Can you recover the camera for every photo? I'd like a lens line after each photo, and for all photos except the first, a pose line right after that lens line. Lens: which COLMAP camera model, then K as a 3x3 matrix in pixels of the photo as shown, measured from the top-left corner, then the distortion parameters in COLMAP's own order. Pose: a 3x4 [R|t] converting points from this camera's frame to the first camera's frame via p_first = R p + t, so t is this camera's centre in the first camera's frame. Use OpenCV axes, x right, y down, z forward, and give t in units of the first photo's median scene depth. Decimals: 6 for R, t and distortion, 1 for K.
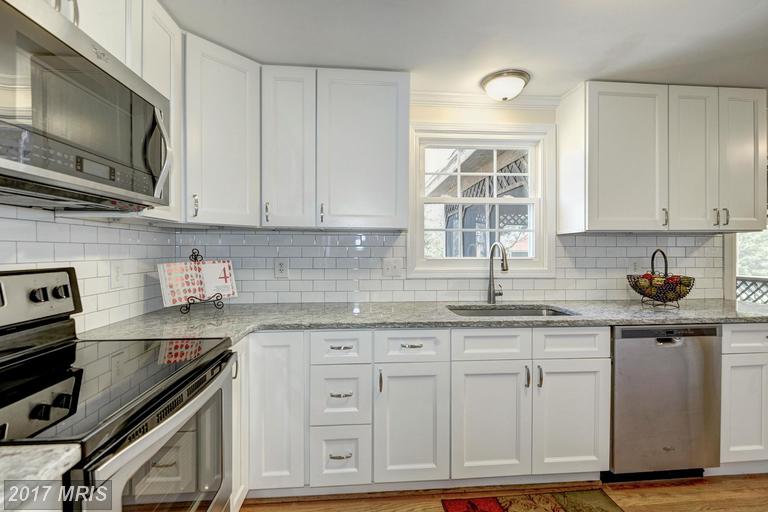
lens RADIAL K [[348.9, 0, 391.8], [0, 348.9, 253.2], [0, 0, 1]] dist [-0.000752, -0.000377]
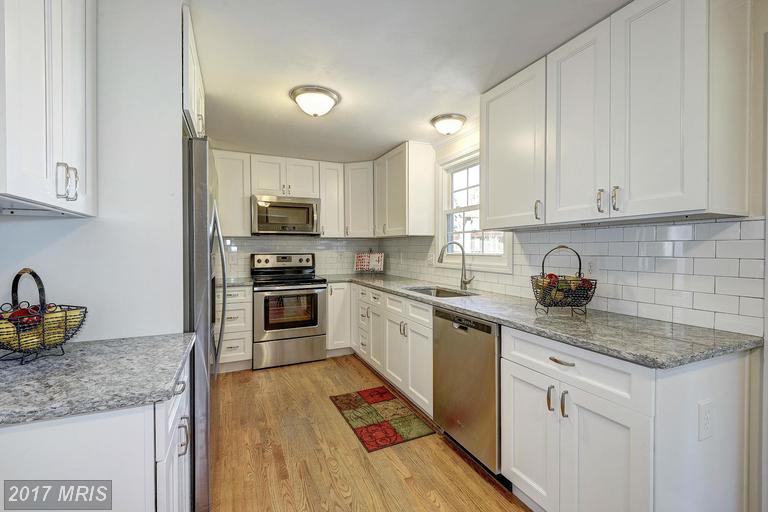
lens RADIAL K [[342.9, 0, 384.0], [0, 342.9, 256.0], [0, 0, 1]] dist [0.000585, -0.000078]
pose [[0.321365, 0.018273, -0.946779, 1.574537], [-0.004408, 0.999832, 0.017801, 0.001665], [0.946945, -0.001548, 0.321391, 0.371418]]
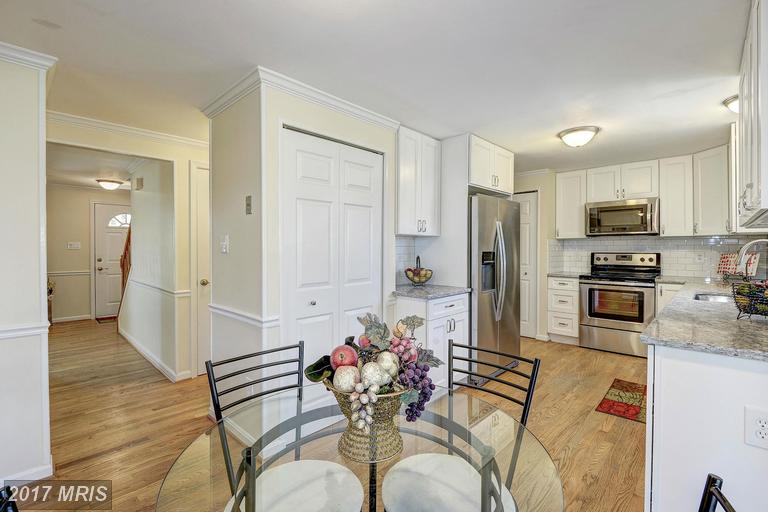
lens RADIAL K [[348.9, 0, 391.8], [0, 348.9, 253.2], [0, 0, 1]] dist [-0.000752, -0.000377]
pose [[-0.734868, 0.009145, -0.678149, 2.052806], [-0.005942, 0.999784, 0.019921, -0.006103], [0.678184, 0.018669, -0.734655, 1.099524]]
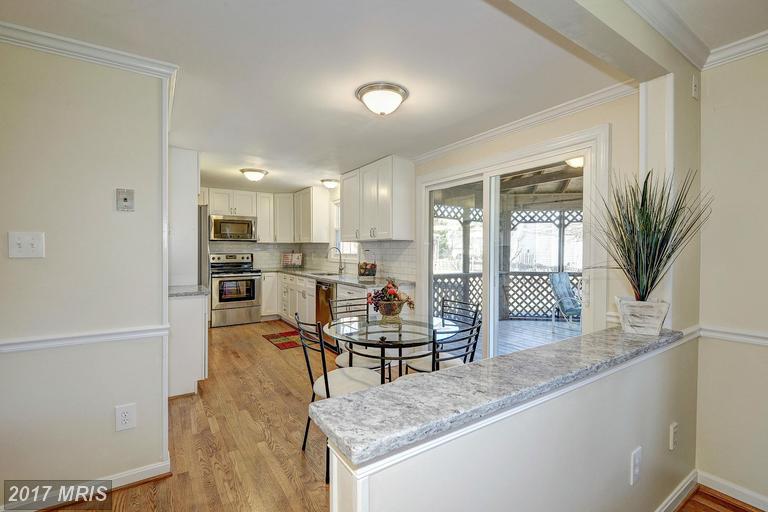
lens RADIAL K [[348.9, 0, 391.8], [0, 348.9, 253.2], [0, 0, 1]] dist [-0.000752, -0.000377]
pose [[0.489341, 0.009901, -0.872036, 2.817403], [-0.008681, 0.999941, 0.006482, -0.007644], [0.872049, 0.004398, 0.489398, 0.195116]]
